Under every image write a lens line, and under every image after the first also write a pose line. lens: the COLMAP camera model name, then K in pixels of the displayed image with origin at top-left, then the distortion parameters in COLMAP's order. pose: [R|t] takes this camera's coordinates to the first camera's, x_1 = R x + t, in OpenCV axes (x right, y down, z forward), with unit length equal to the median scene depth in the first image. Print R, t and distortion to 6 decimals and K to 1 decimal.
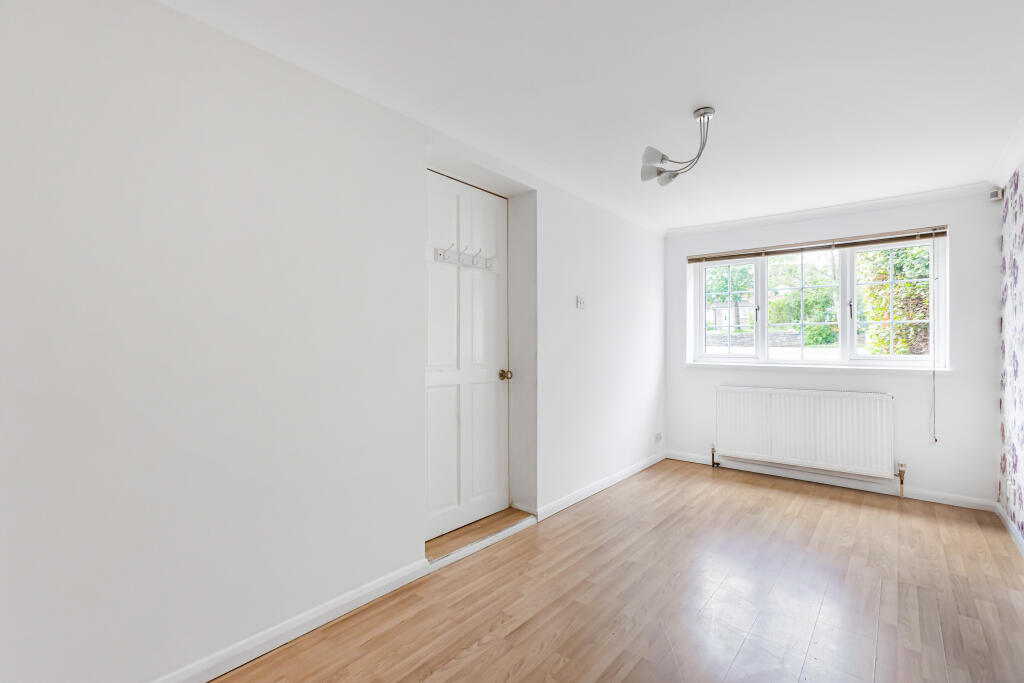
lens RADIAL K [[468.7, 0, 531.4], [0, 468.7, 342.4], [0, 0, 1]] dist [-0.000104, 0.000155]
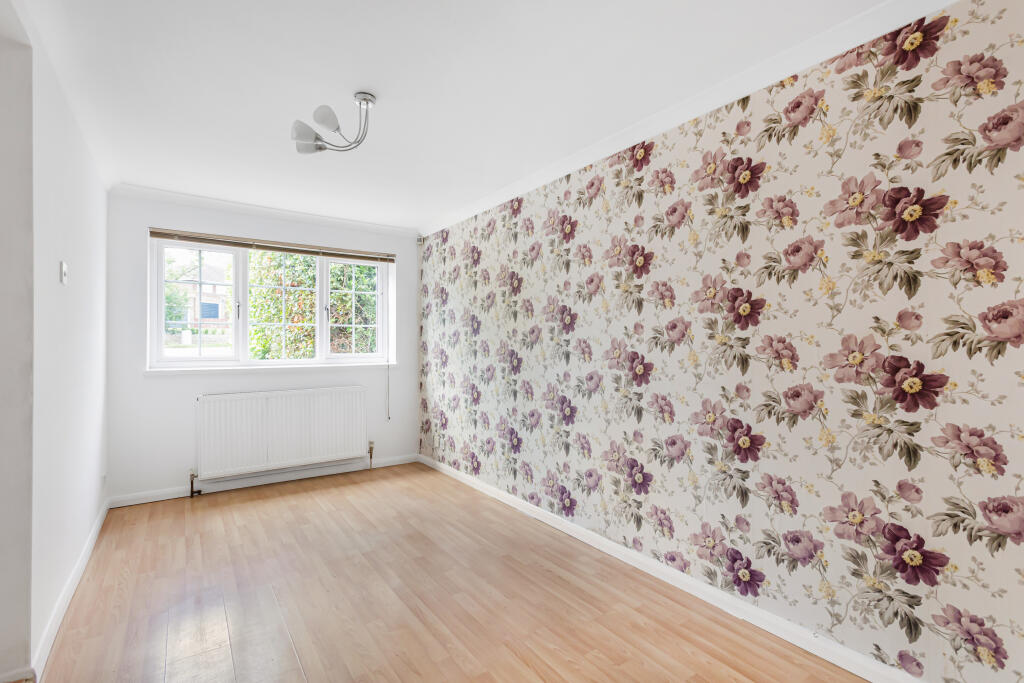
lens RADIAL K [[468.7, 0, 531.4], [0, 468.7, 342.4], [0, 0, 1]] dist [-0.000104, 0.000155]
pose [[0.261039, 0.002297, 0.965326, -0.284060], [-0.001919, 0.999996, -0.001861, 0.000289], [-0.965326, -0.001367, 0.261042, 0.272379]]
